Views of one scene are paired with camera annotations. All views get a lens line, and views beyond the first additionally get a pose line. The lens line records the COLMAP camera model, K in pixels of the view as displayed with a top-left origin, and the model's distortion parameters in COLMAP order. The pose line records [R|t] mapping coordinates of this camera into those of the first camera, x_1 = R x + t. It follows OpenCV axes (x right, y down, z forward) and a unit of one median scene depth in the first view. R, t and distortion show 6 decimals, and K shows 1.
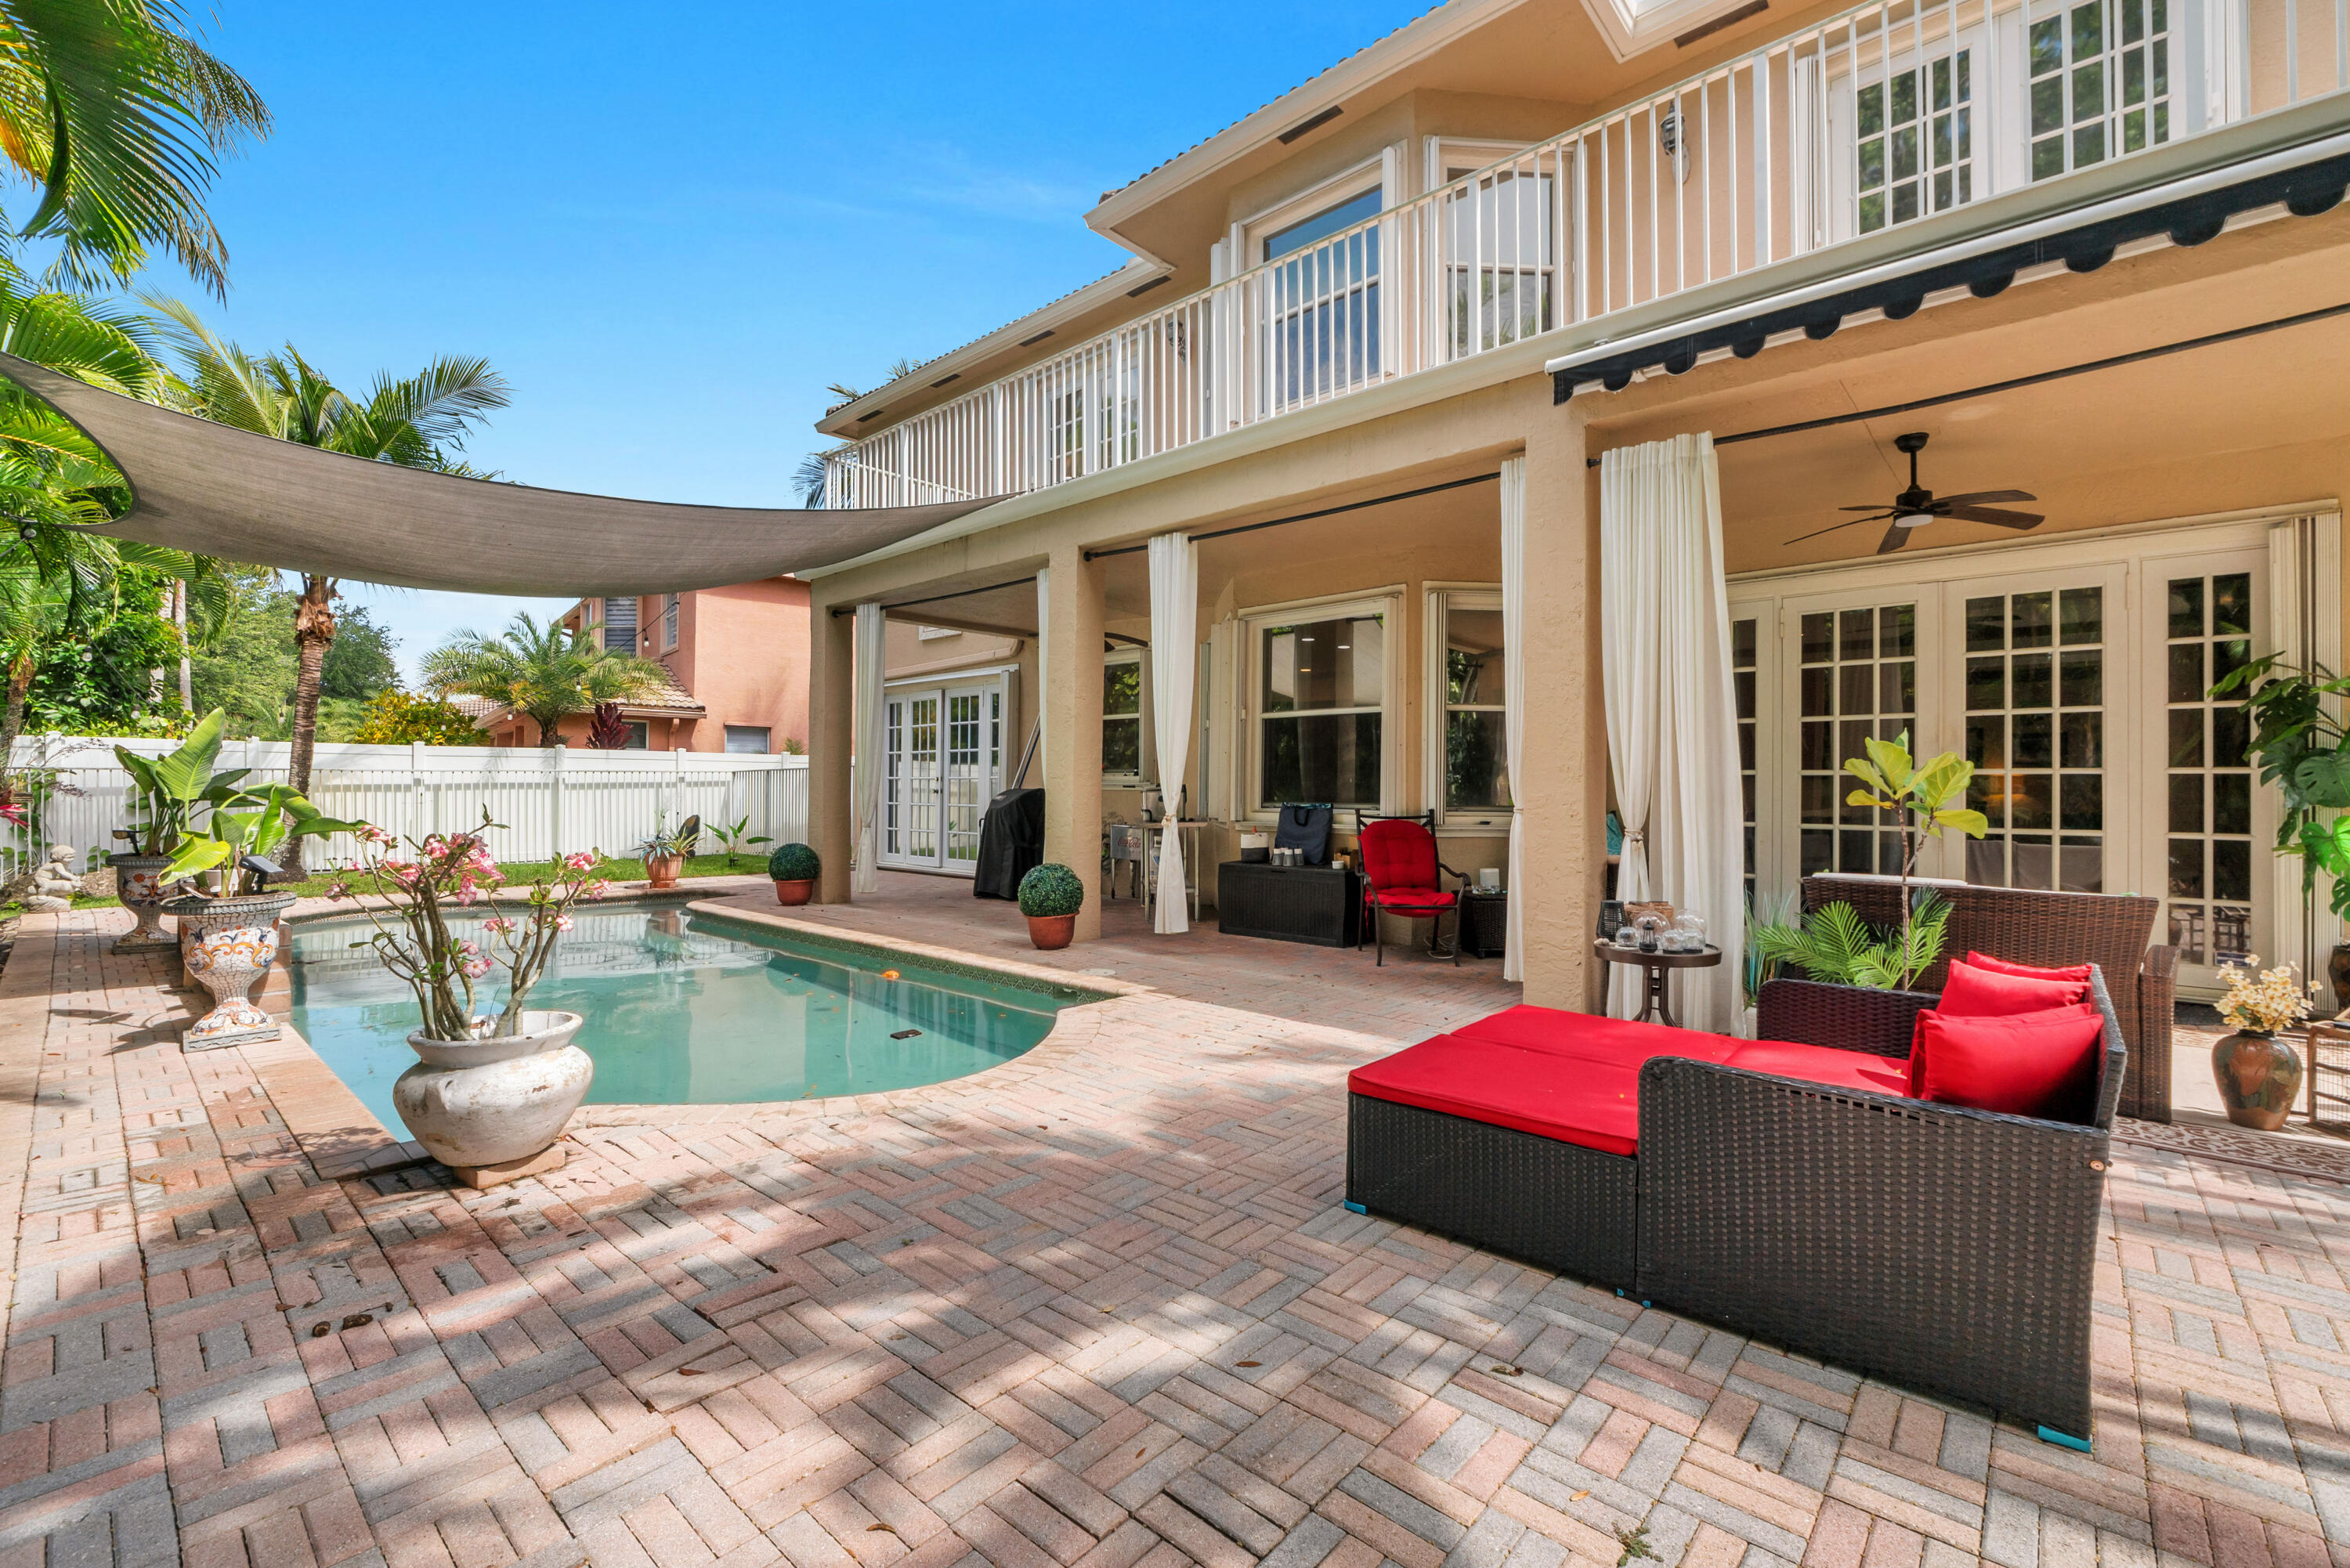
lens RADIAL K [[986.6, 0, 1177.3], [0, 986.6, 782.2], [0, 0, 1]] dist [-0.007814, -0.000272]
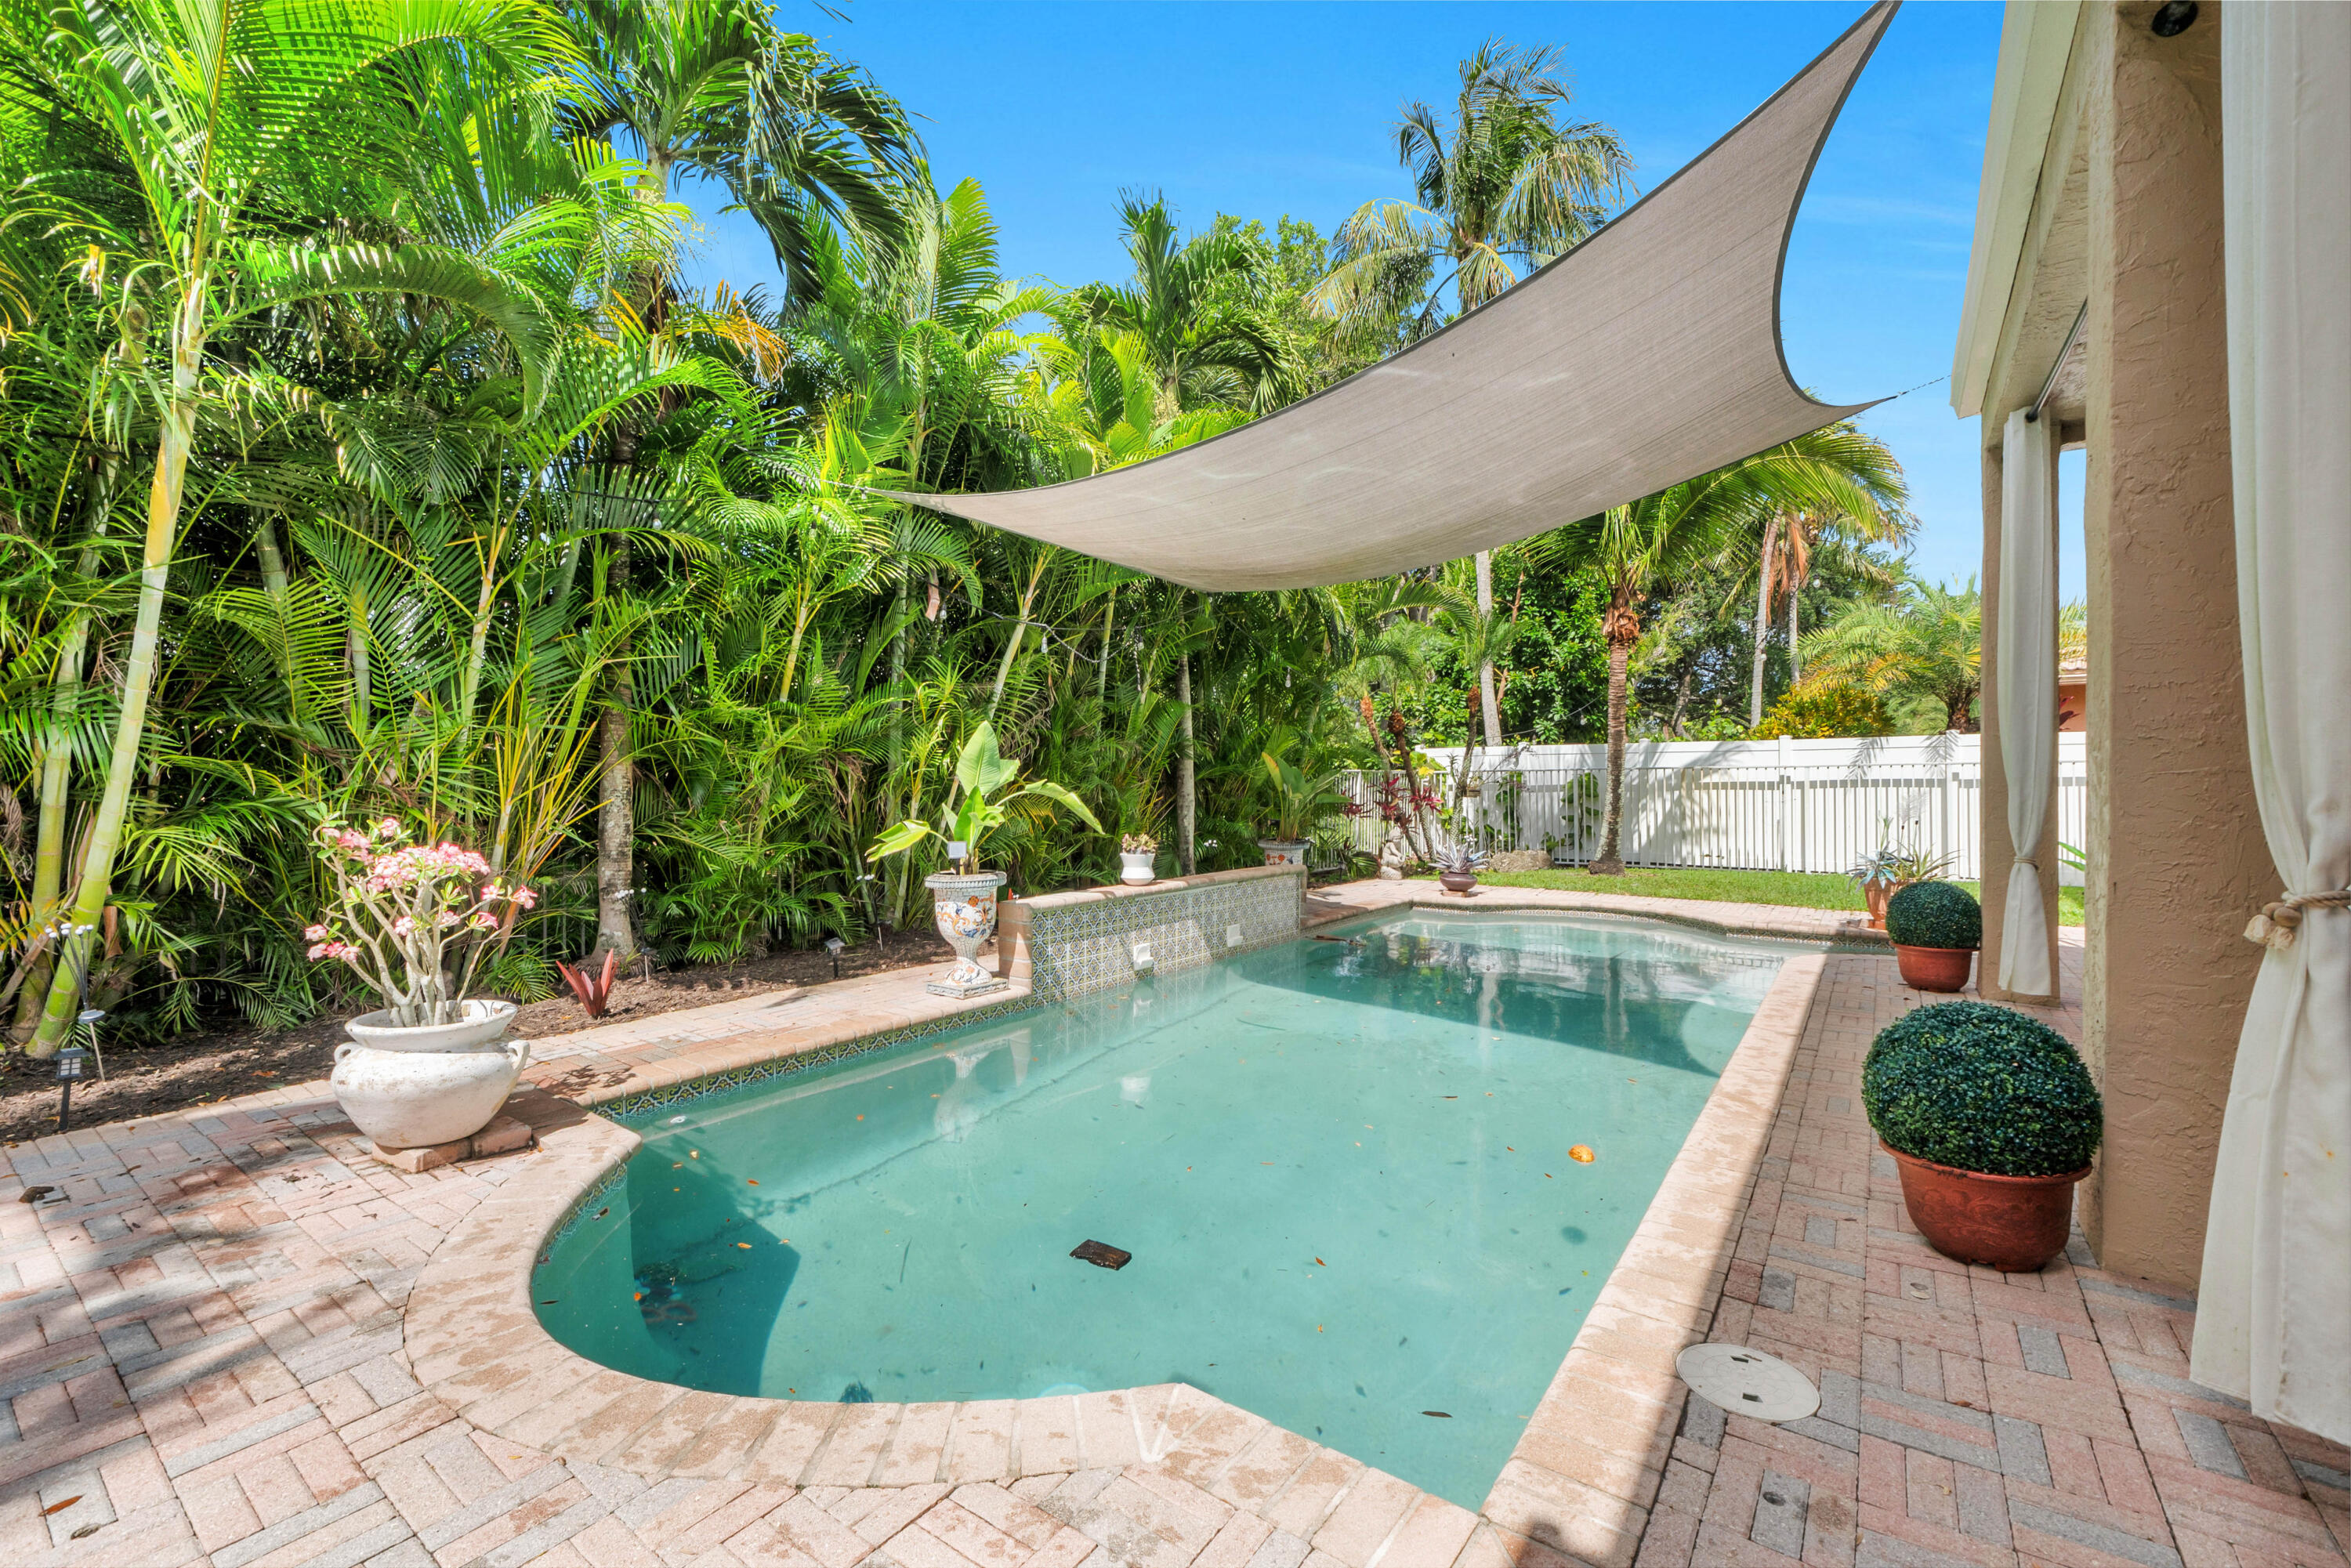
lens RADIAL K [[987.0, 0, 1172.9], [0, 987.0, 786.5], [0, 0, 1]] dist [-0.007814, -0.000272]
pose [[0.098059, 0.000906, -0.995180, 0.098360], [0.007400, 0.999971, 0.001640, 0.000847], [0.995153, -0.007525, 0.098050, 0.375081]]
